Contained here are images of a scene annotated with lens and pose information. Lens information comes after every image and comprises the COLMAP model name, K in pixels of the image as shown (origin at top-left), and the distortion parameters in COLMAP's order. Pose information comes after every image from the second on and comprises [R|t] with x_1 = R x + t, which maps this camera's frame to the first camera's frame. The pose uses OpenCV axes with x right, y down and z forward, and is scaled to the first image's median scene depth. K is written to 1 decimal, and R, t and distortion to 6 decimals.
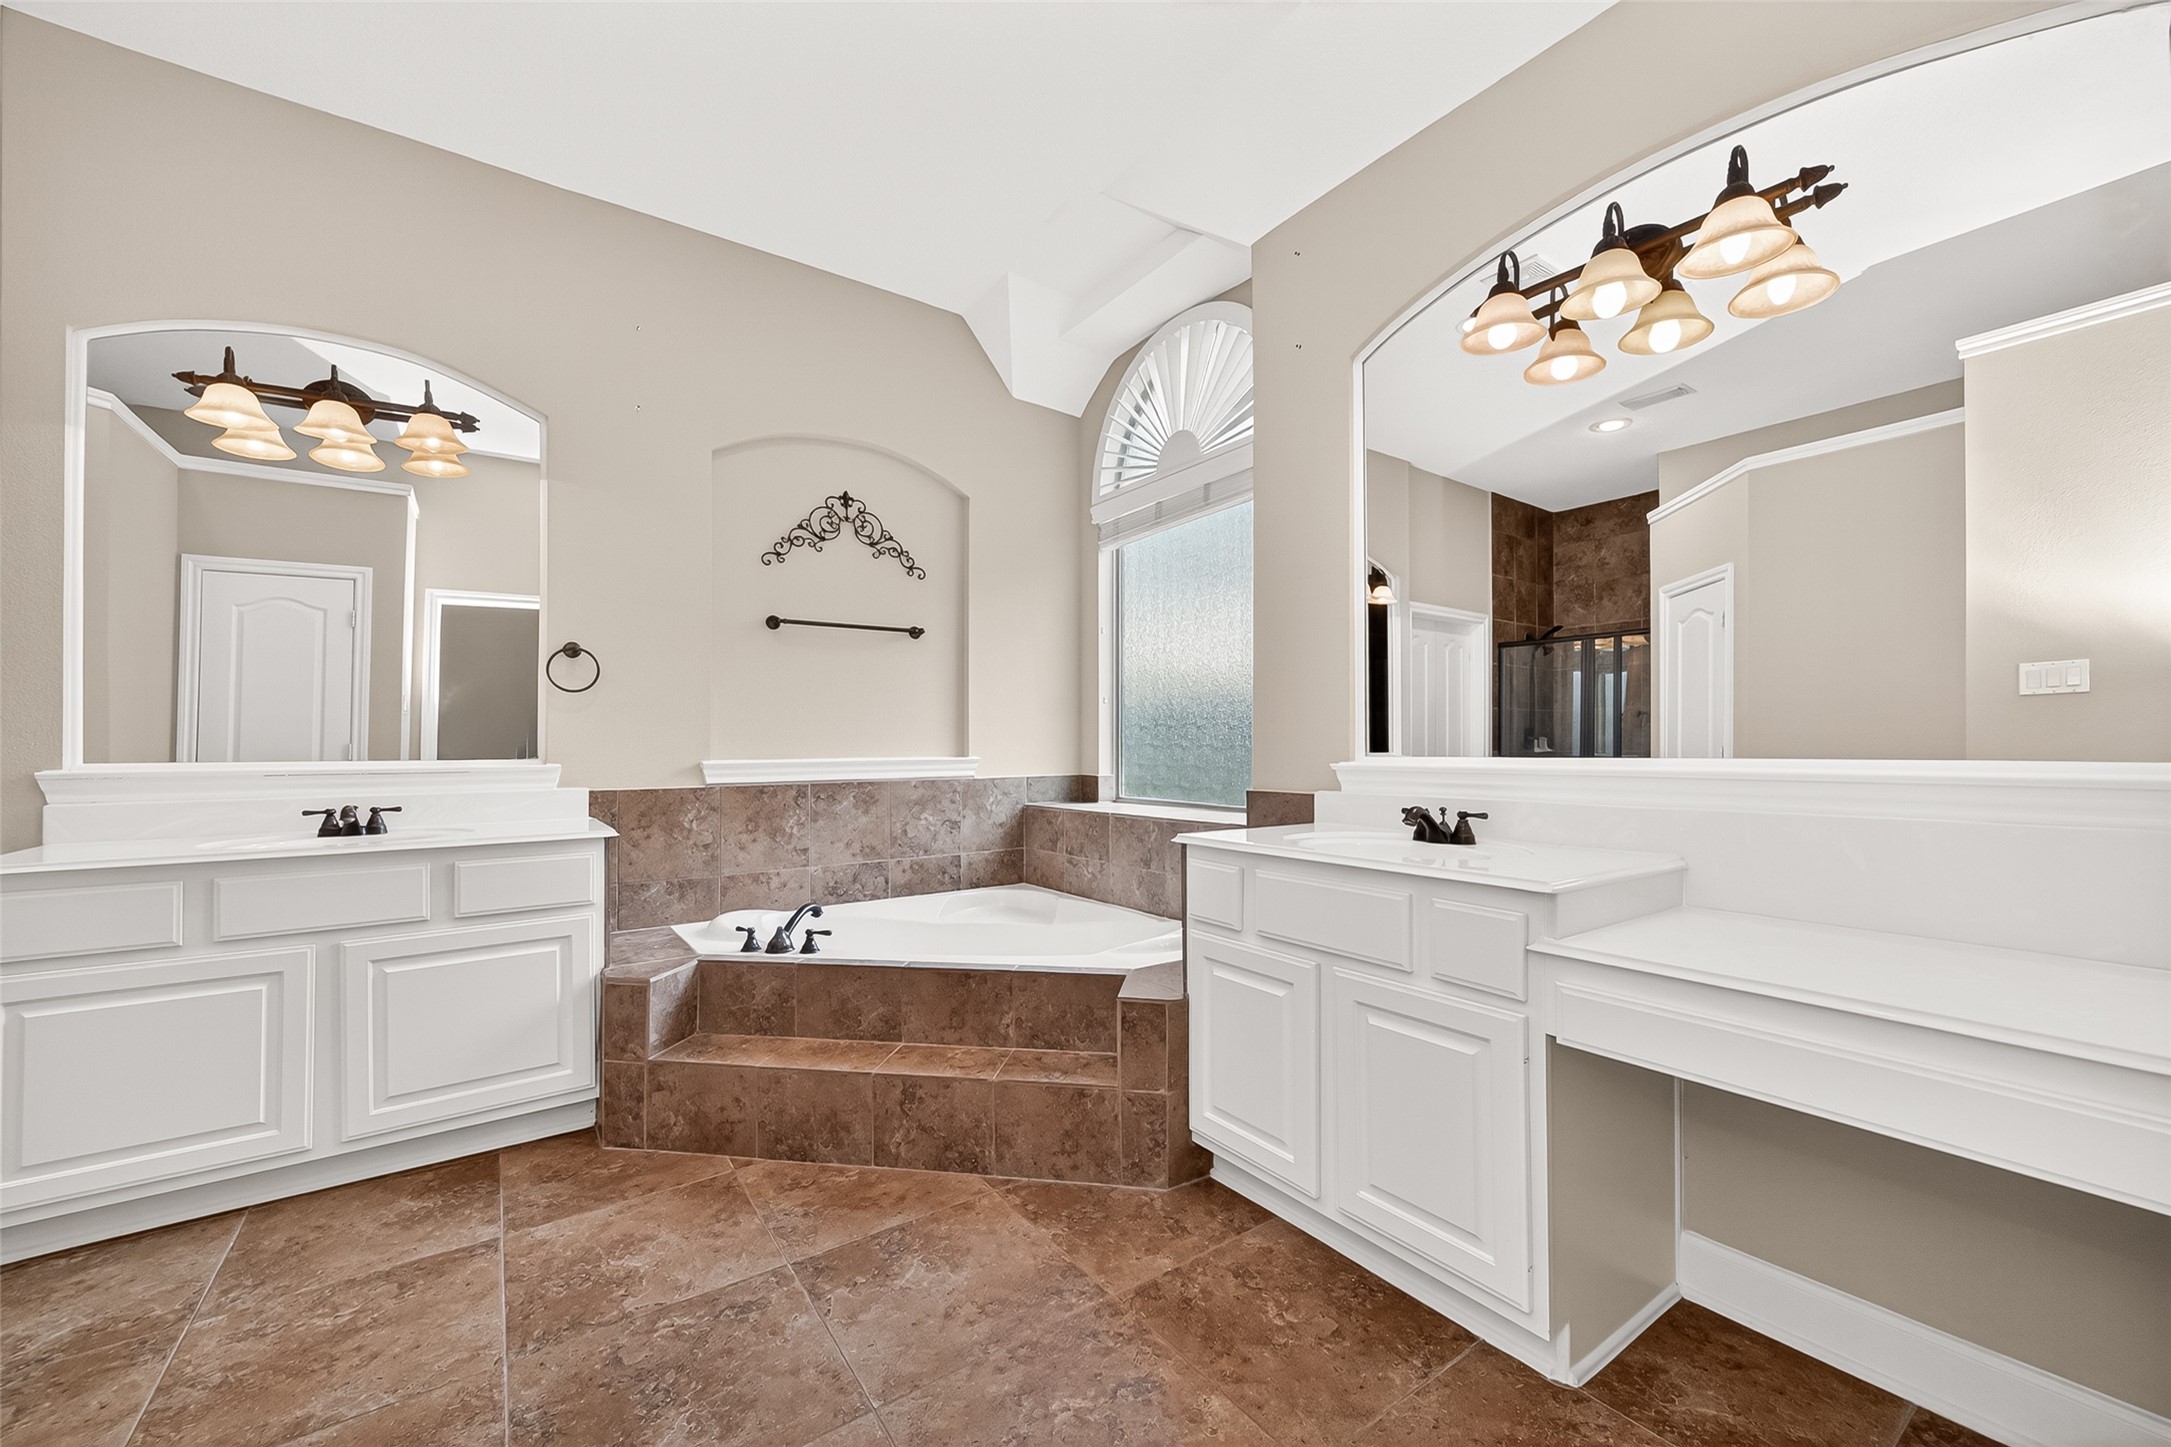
lens RADIAL K [[857.7, 0, 1095.7], [0, 857.7, 735.6], [0, 0, 1]] dist [0.005173, -0.000573]
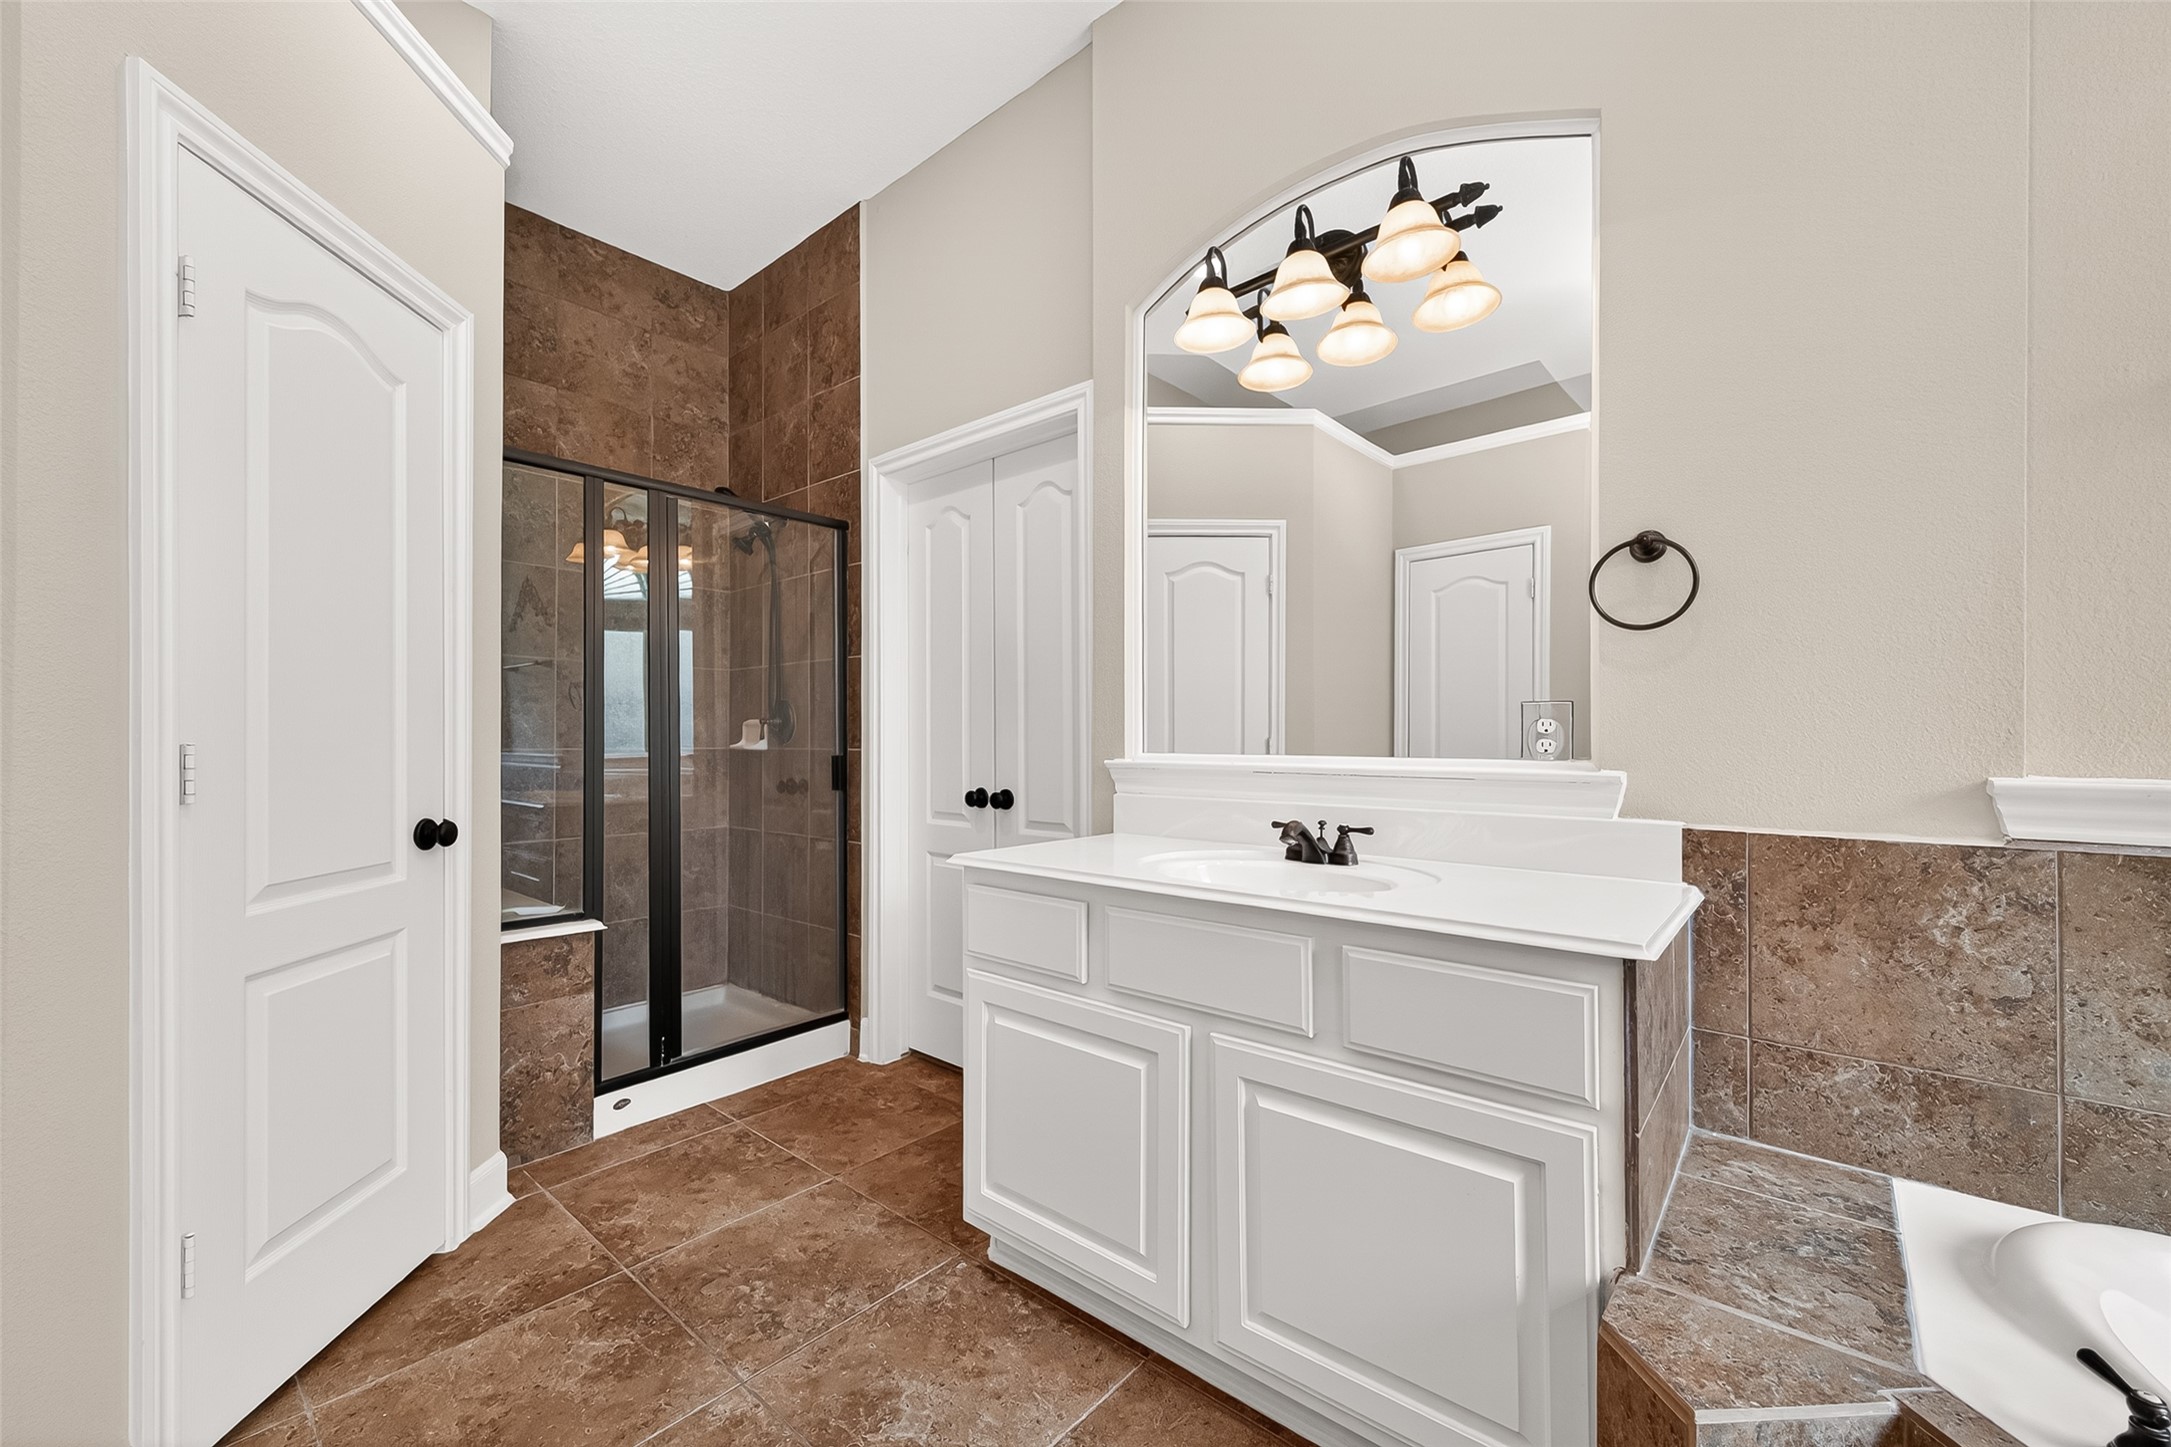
lens RADIAL K [[857.7, 0, 1080.3], [0, 857.7, 732.1], [0, 0, 1]] dist [0.005173, -0.000573]
pose [[0.236419, 0.001183, -0.971650, -0.189897], [0.011242, 0.999929, 0.003953, 0.003678], [0.971586, -0.011858, 0.236389, 0.536497]]
